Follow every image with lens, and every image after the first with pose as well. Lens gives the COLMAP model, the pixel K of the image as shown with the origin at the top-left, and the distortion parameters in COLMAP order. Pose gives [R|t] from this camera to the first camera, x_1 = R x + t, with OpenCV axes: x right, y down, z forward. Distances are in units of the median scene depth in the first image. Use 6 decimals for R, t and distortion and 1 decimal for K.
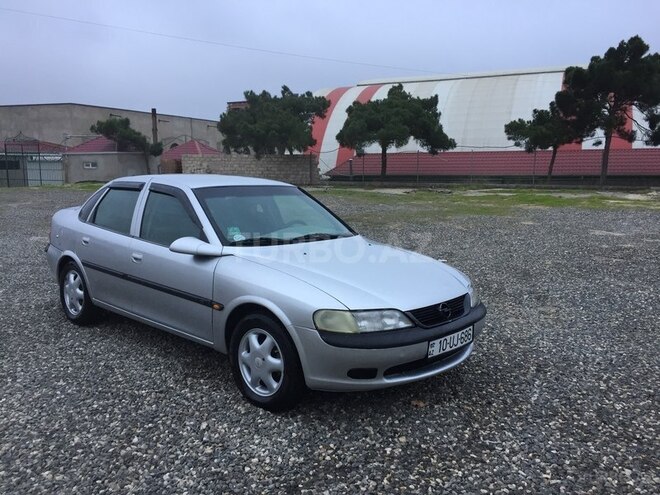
lens RADIAL K [[611.2, 0, 330.5], [0, 611.2, 248.6], [0, 0, 1]] dist [-0.004175, 0.000000]
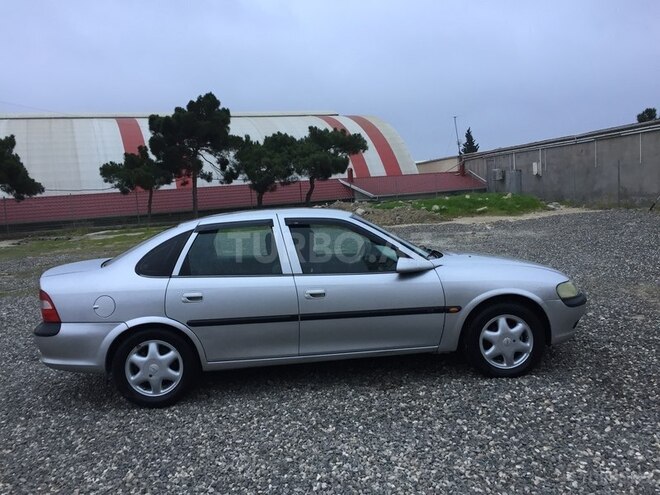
lens RADIAL K [[611.2, 0, 331.0], [0, 611.2, 246.5], [0, 0, 1]] dist [-0.004175, 0.000000]
pose [[0.619005, -0.104569, 0.778395, -0.276728], [0.164294, 0.986410, 0.001861, -0.014604], [-0.768011, 0.126734, 0.627772, 0.097619]]
